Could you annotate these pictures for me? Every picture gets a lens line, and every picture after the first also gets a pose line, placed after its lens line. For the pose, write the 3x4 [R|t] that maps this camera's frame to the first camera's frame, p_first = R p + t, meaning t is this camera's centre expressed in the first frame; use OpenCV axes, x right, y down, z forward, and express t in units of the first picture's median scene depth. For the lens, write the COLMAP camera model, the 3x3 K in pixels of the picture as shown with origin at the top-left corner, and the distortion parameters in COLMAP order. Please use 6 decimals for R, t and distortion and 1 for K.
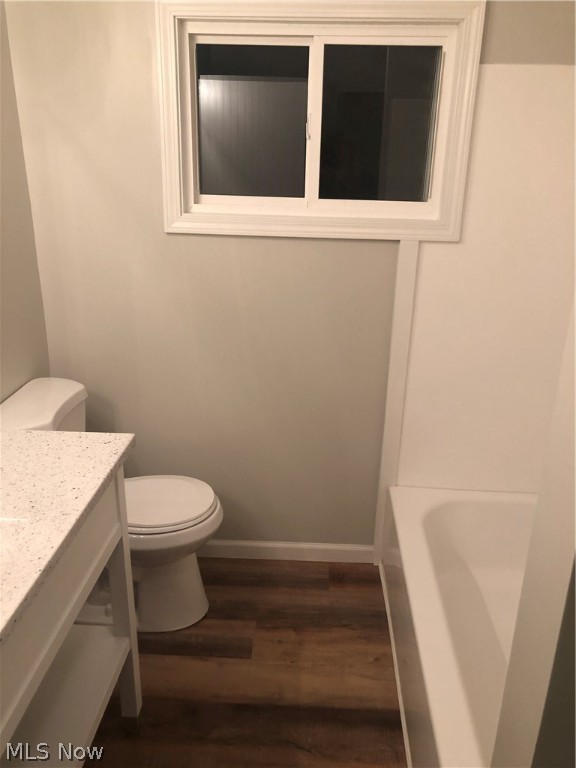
lens RADIAL K [[632.1, 0, 288.0], [0, 632.1, 384.0], [0, 0, 1]] dist [0.016924, -0.003445]
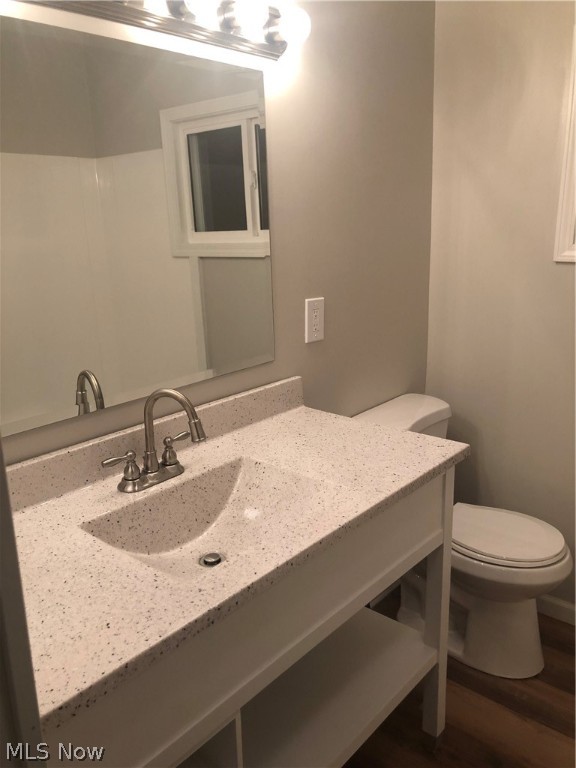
lens RADIAL K [[632.1, 0, 288.0], [0, 632.1, 384.0], [0, 0, 1]] dist [0.016924, -0.003445]
pose [[0.791691, 0.122480, -0.598518, 0.099841], [-0.175776, 0.983937, -0.031156, 0.054163], [0.585088, 0.129871, 0.800503, 0.006169]]
